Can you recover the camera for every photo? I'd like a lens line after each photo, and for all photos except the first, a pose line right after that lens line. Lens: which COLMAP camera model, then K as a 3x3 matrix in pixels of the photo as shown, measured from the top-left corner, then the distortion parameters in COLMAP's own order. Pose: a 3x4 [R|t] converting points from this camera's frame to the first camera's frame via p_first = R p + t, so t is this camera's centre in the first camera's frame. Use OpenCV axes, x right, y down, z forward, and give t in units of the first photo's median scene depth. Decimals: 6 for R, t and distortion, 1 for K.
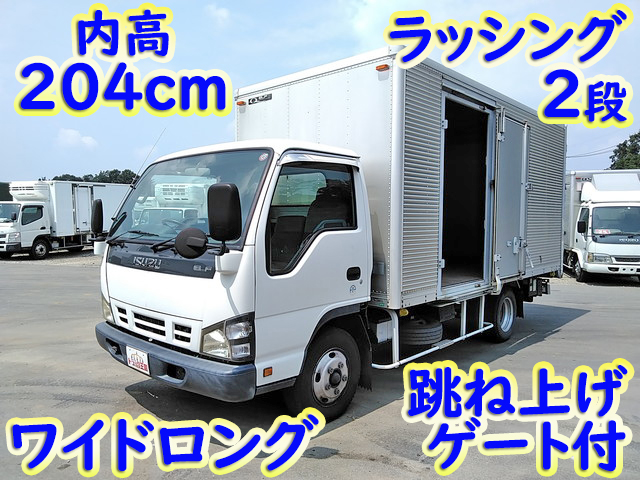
lens RADIAL K [[480.5, 0, 323.1], [0, 480.5, 238.6], [0, 0, 1]] dist [0.003928, -0.002457]
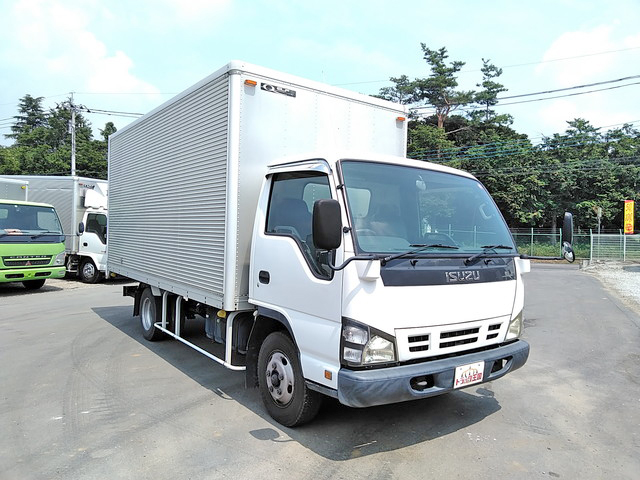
lens RADIAL K [[480.5, 0, 323.6], [0, 480.5, 241.7], [0, 0, 1]] dist [0.003928, -0.002457]
pose [[0.179141, -0.013678, 0.983728, -0.987312], [0.010091, 0.999876, 0.012064, -0.026609], [-0.983772, 0.007766, 0.179257, 0.777440]]
